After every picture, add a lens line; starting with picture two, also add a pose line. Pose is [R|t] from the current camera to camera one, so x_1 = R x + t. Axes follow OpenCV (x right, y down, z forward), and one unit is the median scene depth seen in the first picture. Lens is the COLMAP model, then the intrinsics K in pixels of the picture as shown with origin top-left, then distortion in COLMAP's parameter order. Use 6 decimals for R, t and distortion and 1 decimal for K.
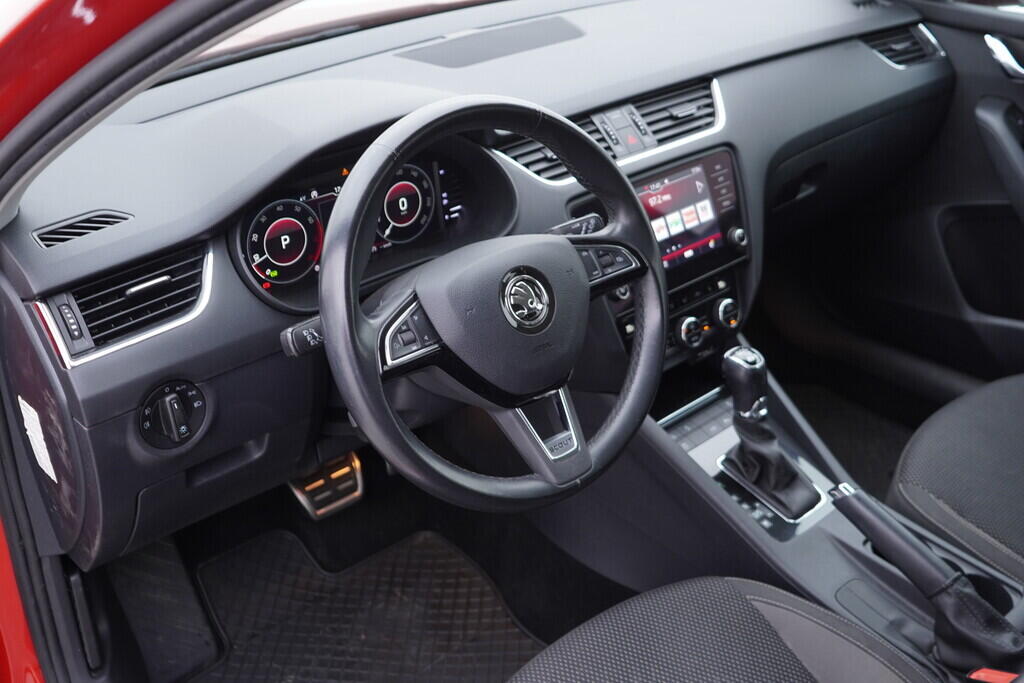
lens RADIAL K [[1097.1, 0, 513.6], [0, 1097.1, 338.0], [0, 0, 1]] dist [0.001858, 0.000000]
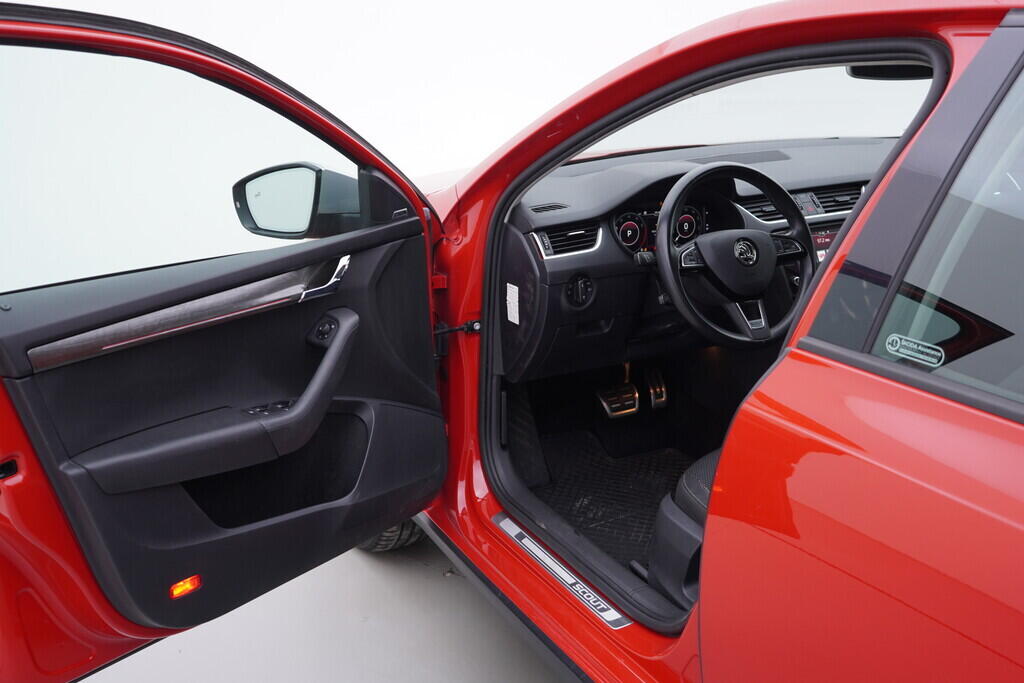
lens RADIAL K [[1097.1, 0, 510.9], [0, 1097.1, 343.8], [0, 0, 1]] dist [0.001858, 0.000000]
pose [[0.974692, 0.088772, -0.205171, 0.018961], [-0.122573, 0.979739, -0.158390, 0.523623], [0.186953, 0.179530, 0.965825, -1.113498]]
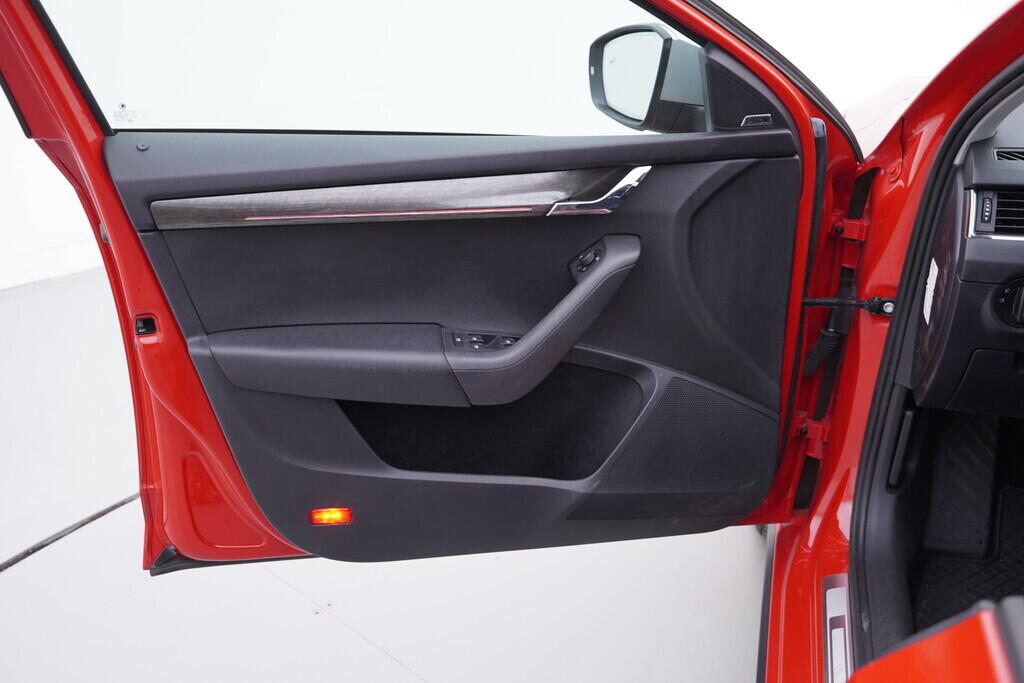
lens RADIAL K [[1097.1, 0, 511.0], [0, 1097.1, 339.6], [0, 0, 1]] dist [0.001858, 0.000000]
pose [[0.582140, 0.380602, -0.718509, 0.293647], [-0.407548, 0.901242, 0.147200, 0.162369], [0.703575, 0.207136, 0.679763, -0.330192]]
